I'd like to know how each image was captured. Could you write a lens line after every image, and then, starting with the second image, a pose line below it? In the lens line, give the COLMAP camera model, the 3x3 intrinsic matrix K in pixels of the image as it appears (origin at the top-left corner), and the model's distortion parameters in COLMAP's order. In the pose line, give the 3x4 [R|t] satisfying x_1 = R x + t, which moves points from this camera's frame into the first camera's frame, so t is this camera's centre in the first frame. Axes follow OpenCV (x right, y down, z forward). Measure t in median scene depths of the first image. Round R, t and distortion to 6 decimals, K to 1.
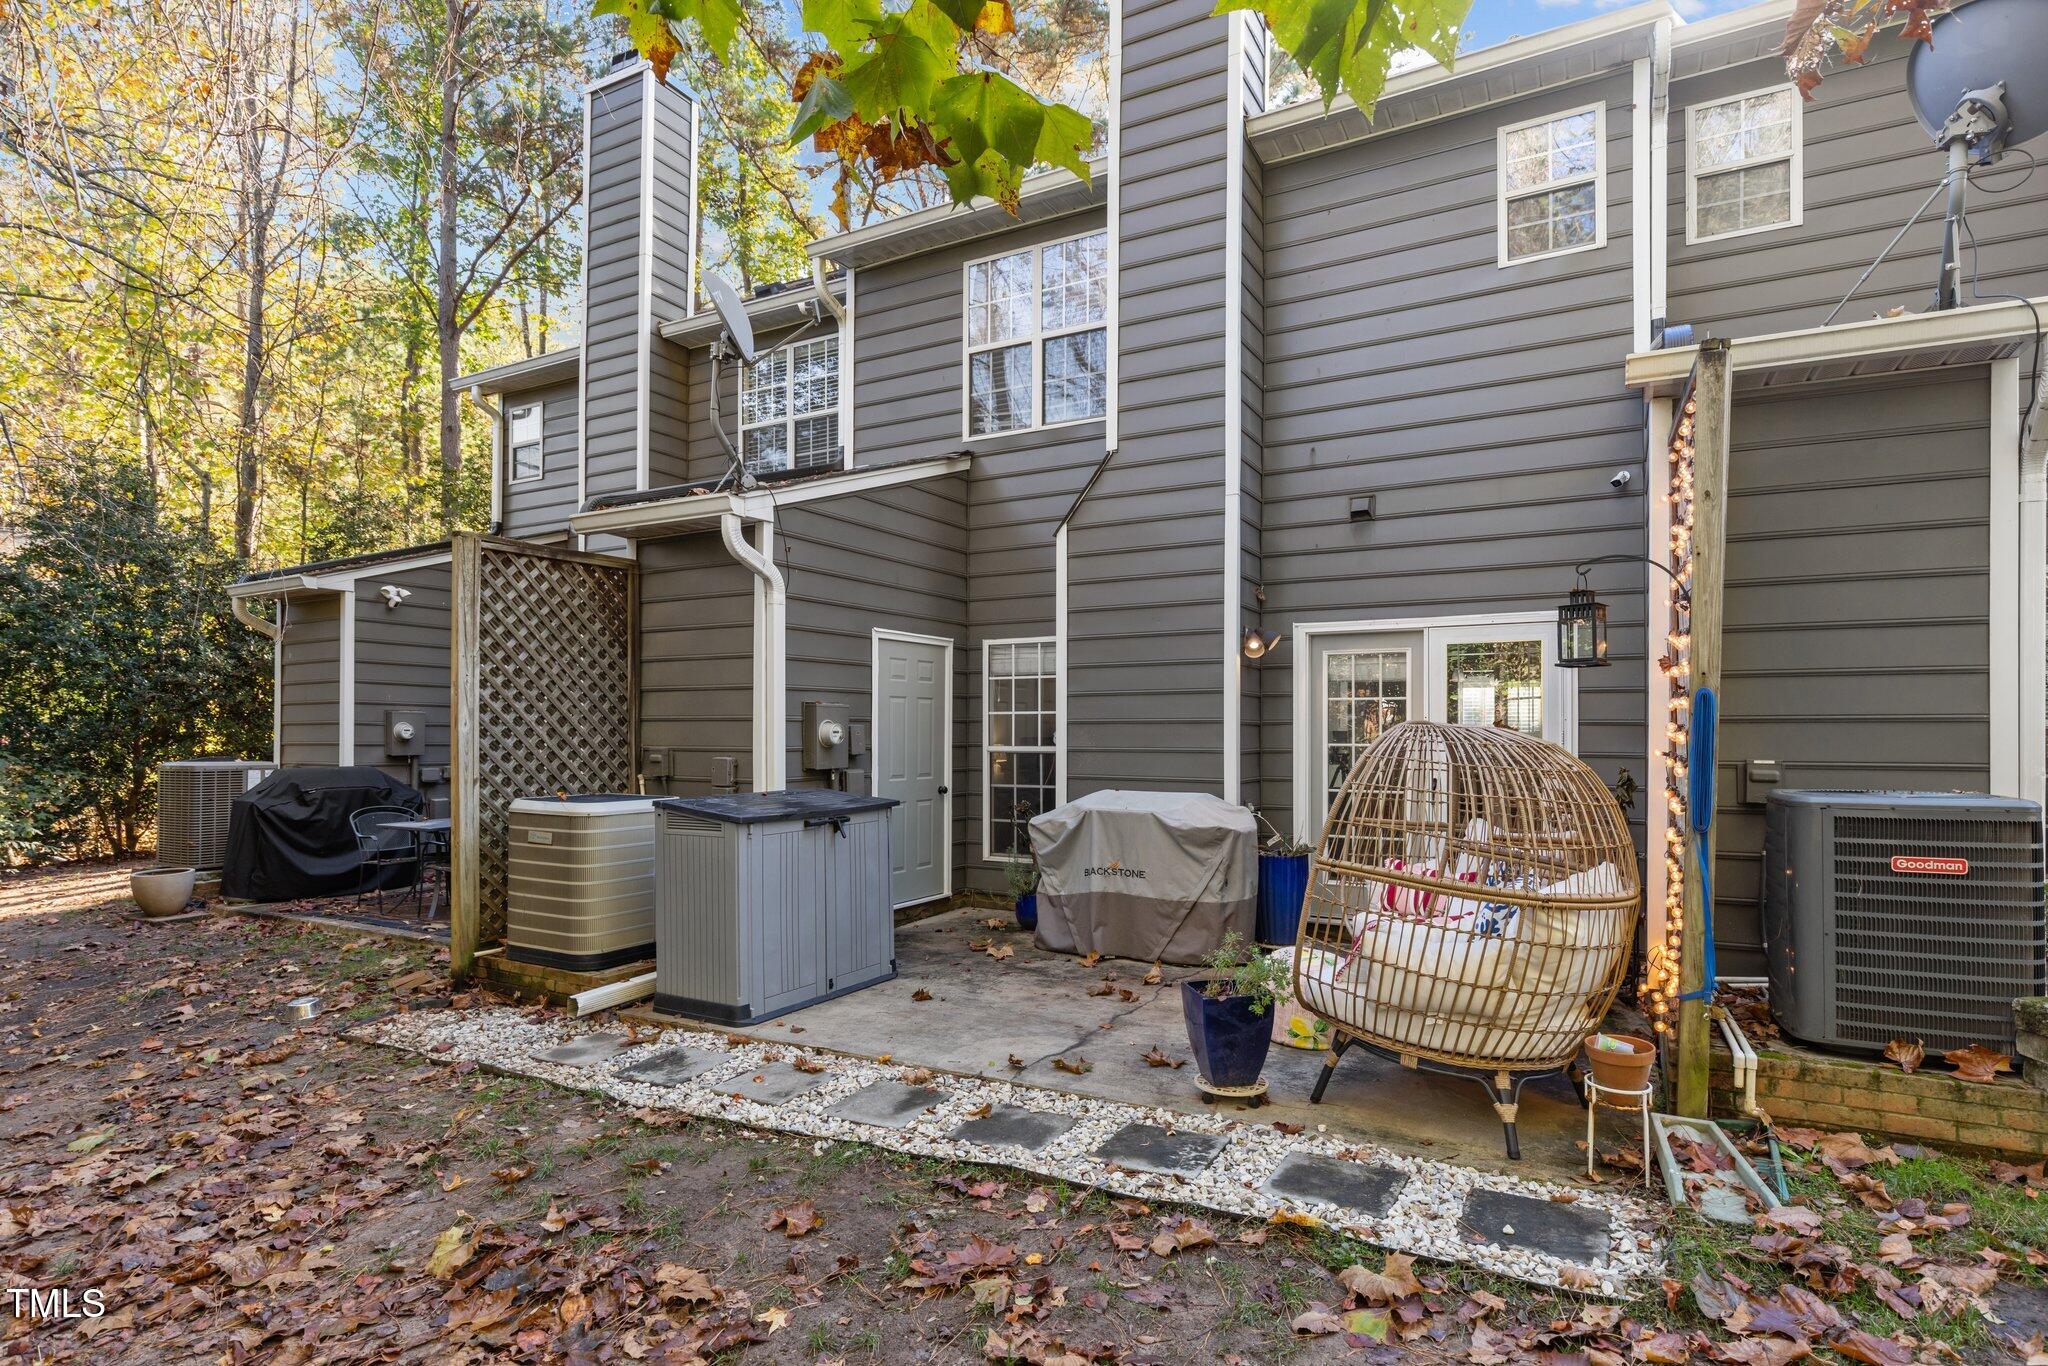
lens RADIAL K [[1077.4, 0, 1030.3], [0, 1077.4, 727.6], [0, 0, 1]] dist [-0.002616, -0.000957]
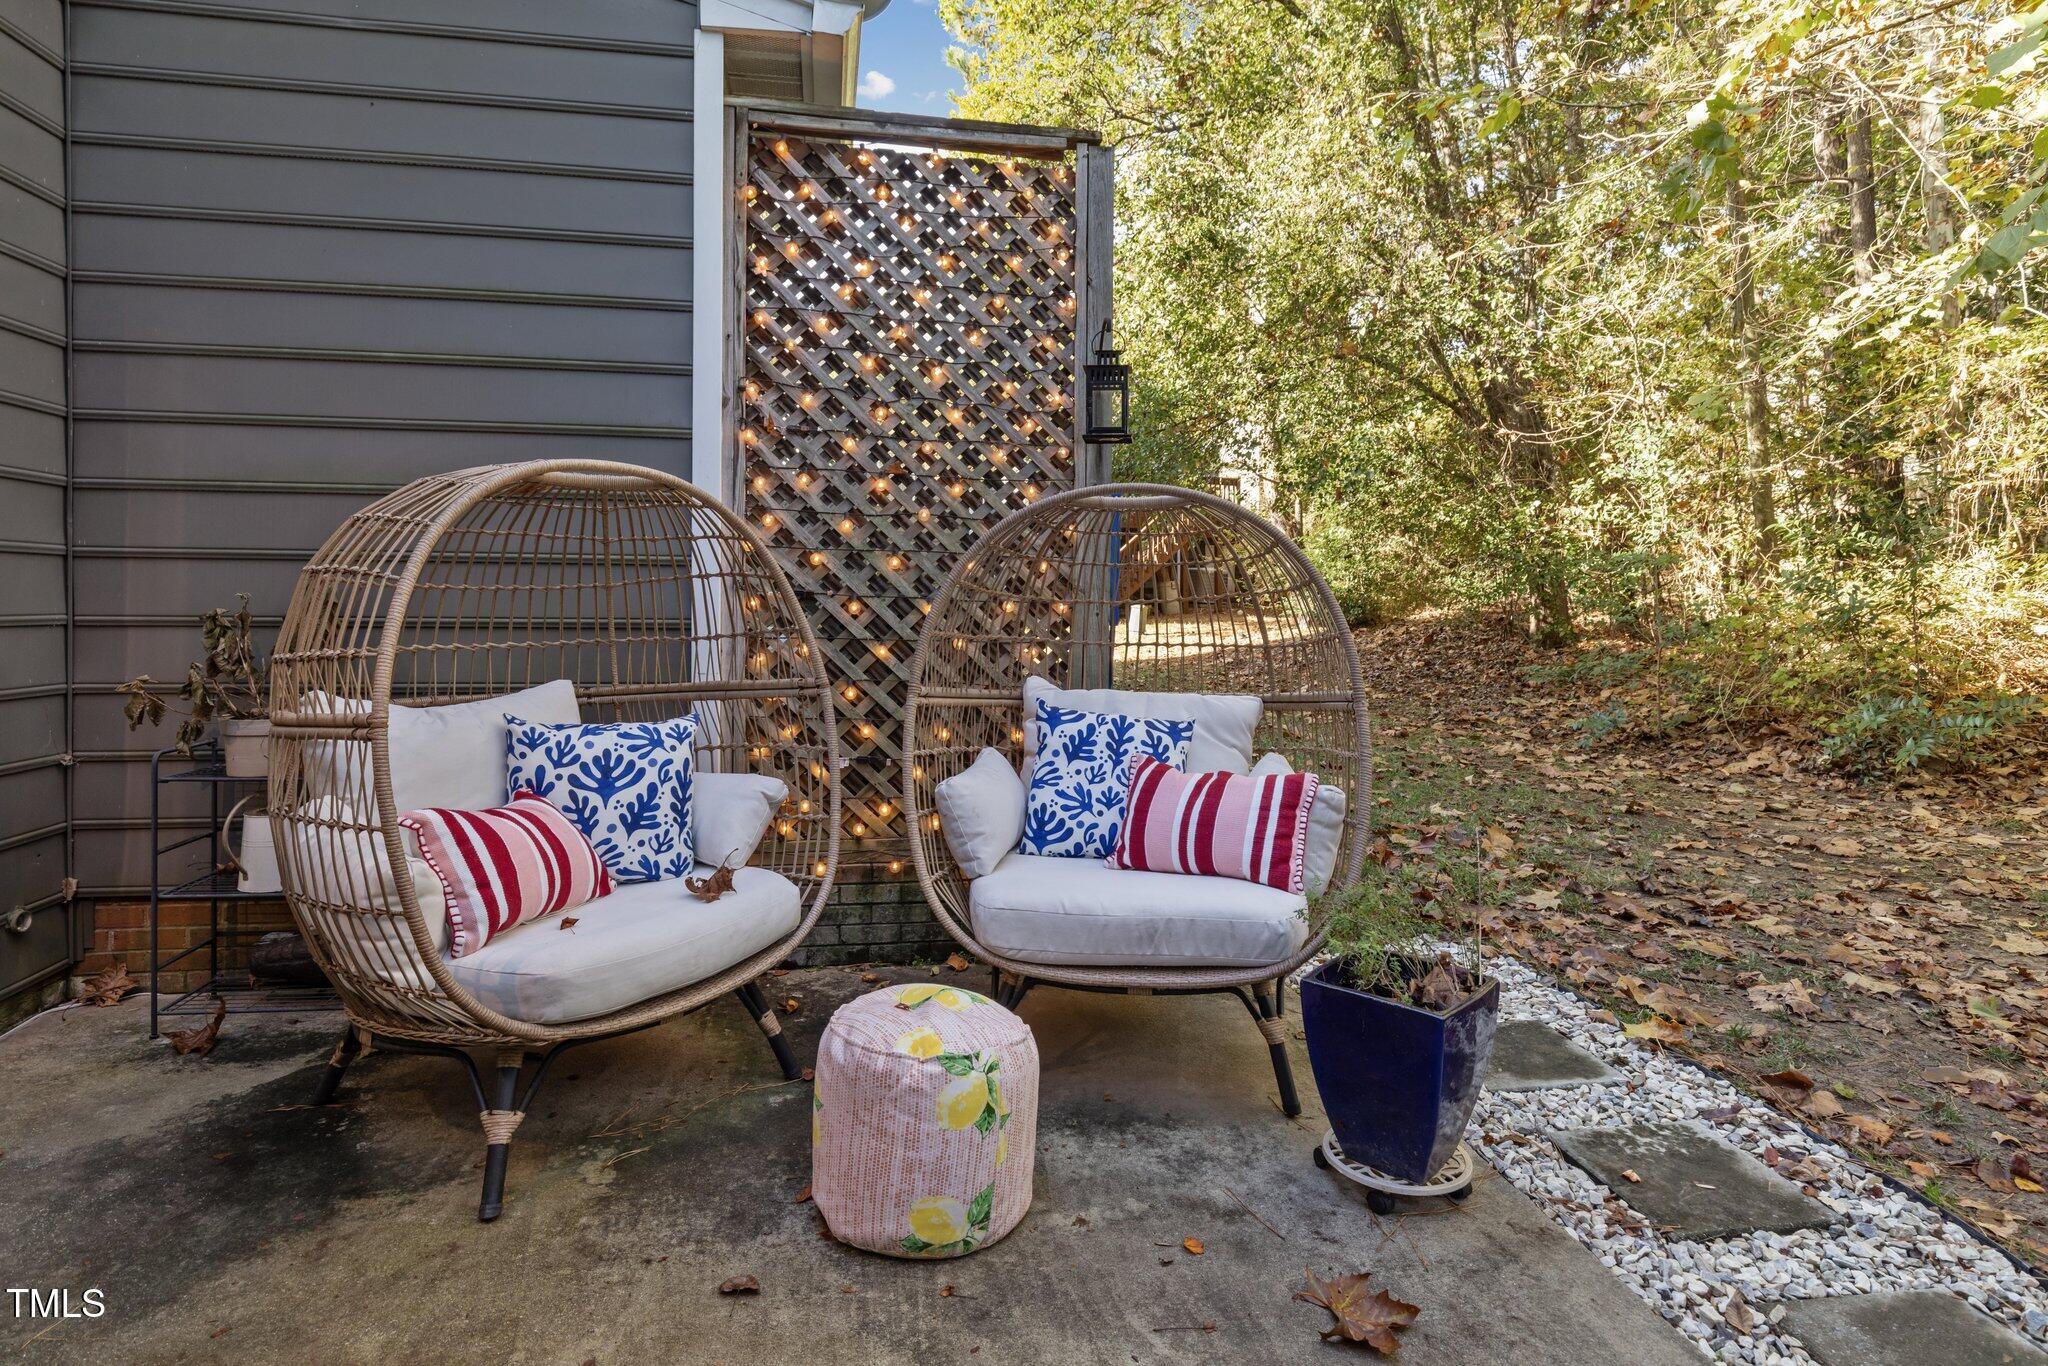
lens RADIAL K [[1115.3, 0, 1024.1], [0, 1115.3, 599.5], [0, 0, 1]] dist [-0.001268, -0.000352]
pose [[-0.626583, -0.000554, 0.779355, -0.078398], [-0.008838, 0.999940, -0.006395, 0.046967], [-0.779305, -0.010895, -0.626550, 0.990259]]
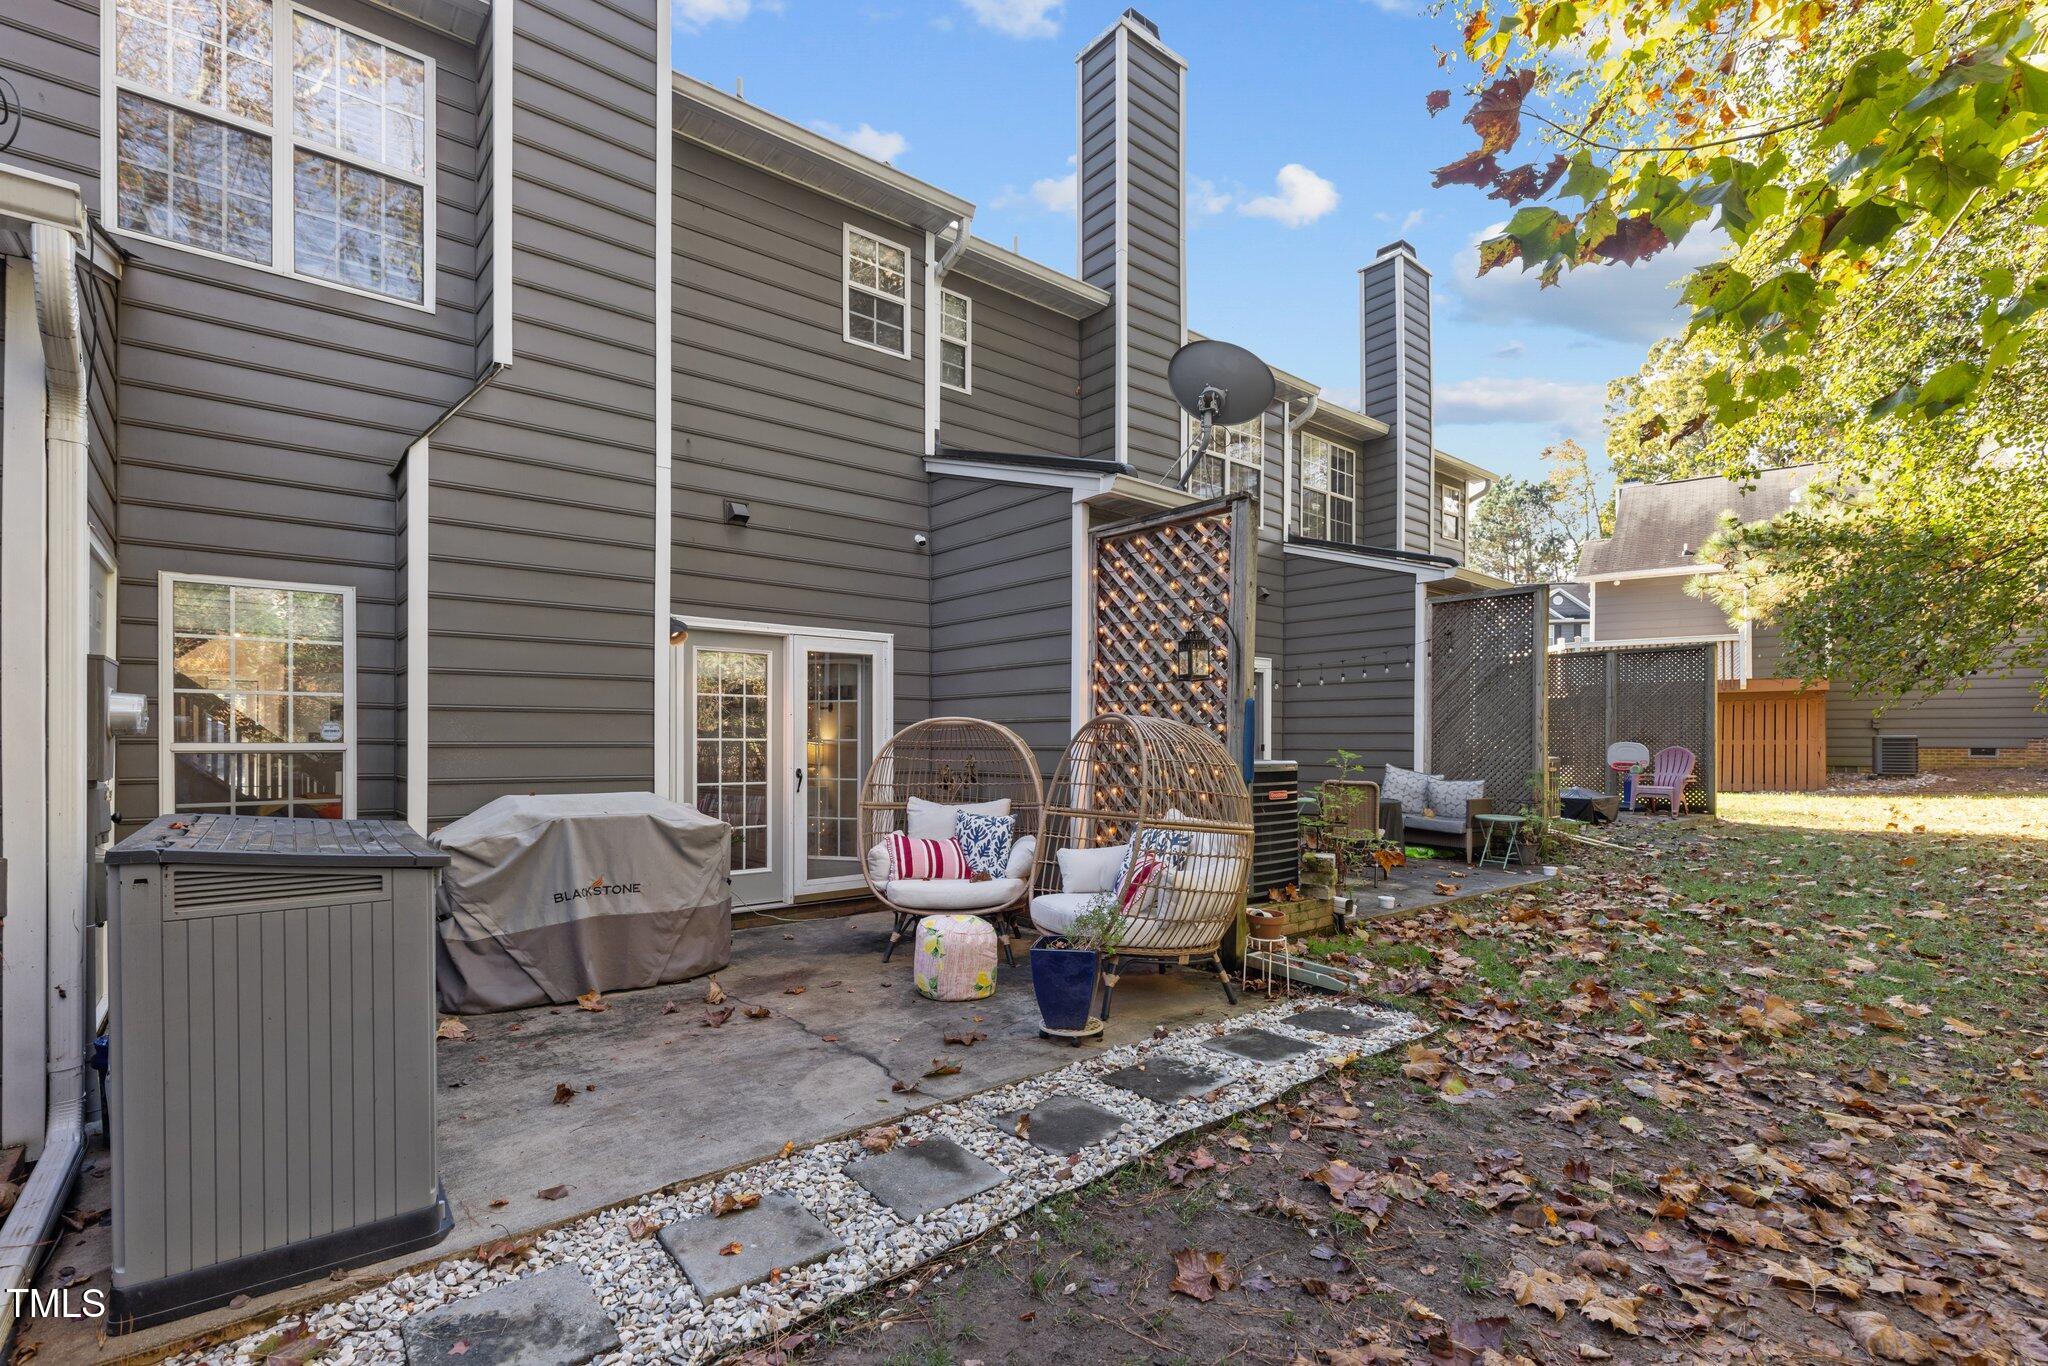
lens RADIAL K [[950.0, 0, 1024.8], [0, 950.0, 745.5], [0, 0, 1]] dist [0.009755, -0.000739]
pose [[0.352377, -0.001661, 0.935857, -0.520045], [-0.004140, 0.999986, 0.003333, 0.020201], [-0.935849, -0.005049, 0.352365, 0.465692]]
